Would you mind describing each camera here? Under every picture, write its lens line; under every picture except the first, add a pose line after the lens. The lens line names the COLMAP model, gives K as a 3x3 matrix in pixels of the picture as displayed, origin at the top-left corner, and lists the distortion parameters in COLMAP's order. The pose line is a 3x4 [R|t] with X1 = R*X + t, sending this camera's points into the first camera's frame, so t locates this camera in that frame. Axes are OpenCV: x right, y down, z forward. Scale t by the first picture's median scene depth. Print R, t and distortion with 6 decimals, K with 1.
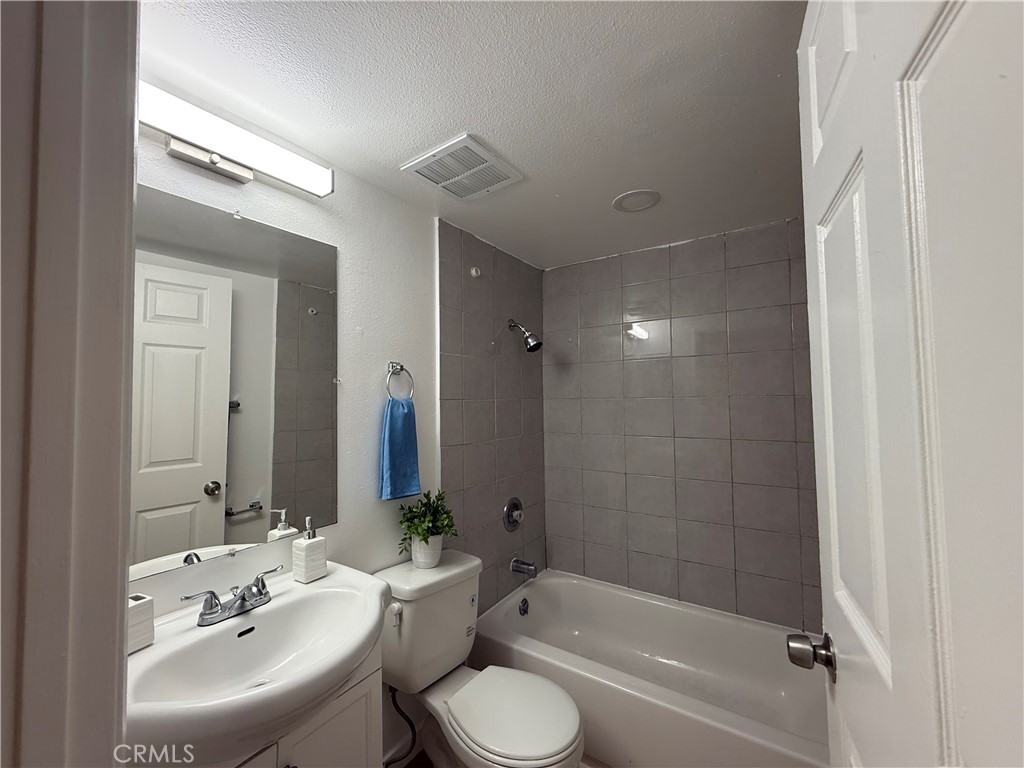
lens RADIAL K [[408.9, 0, 512.0], [0, 408.9, 384.0], [0, 0, 1]] dist [-0.000152, 0.000067]
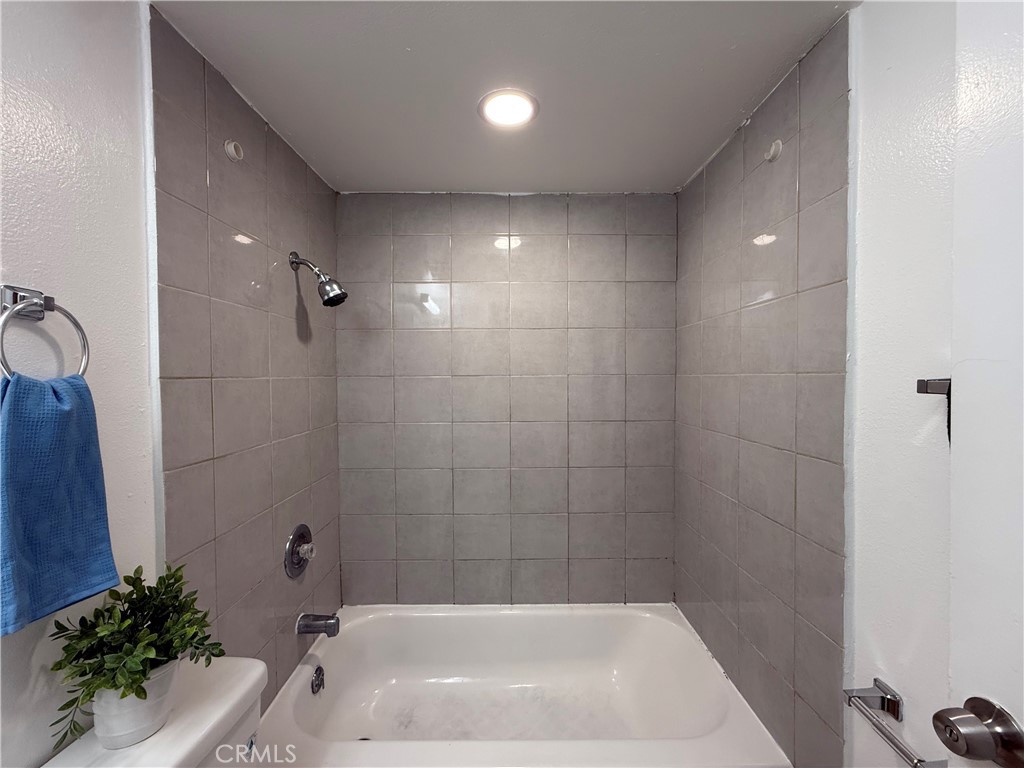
lens RADIAL K [[408.9, 0, 512.0], [0, 408.9, 384.0], [0, 0, 1]] dist [-0.000152, 0.000067]
pose [[0.832125, -0.004955, 0.554566, -0.085999], [-0.027474, 0.998364, 0.050144, 0.007778], [-0.553908, -0.056962, 0.830627, 0.307517]]
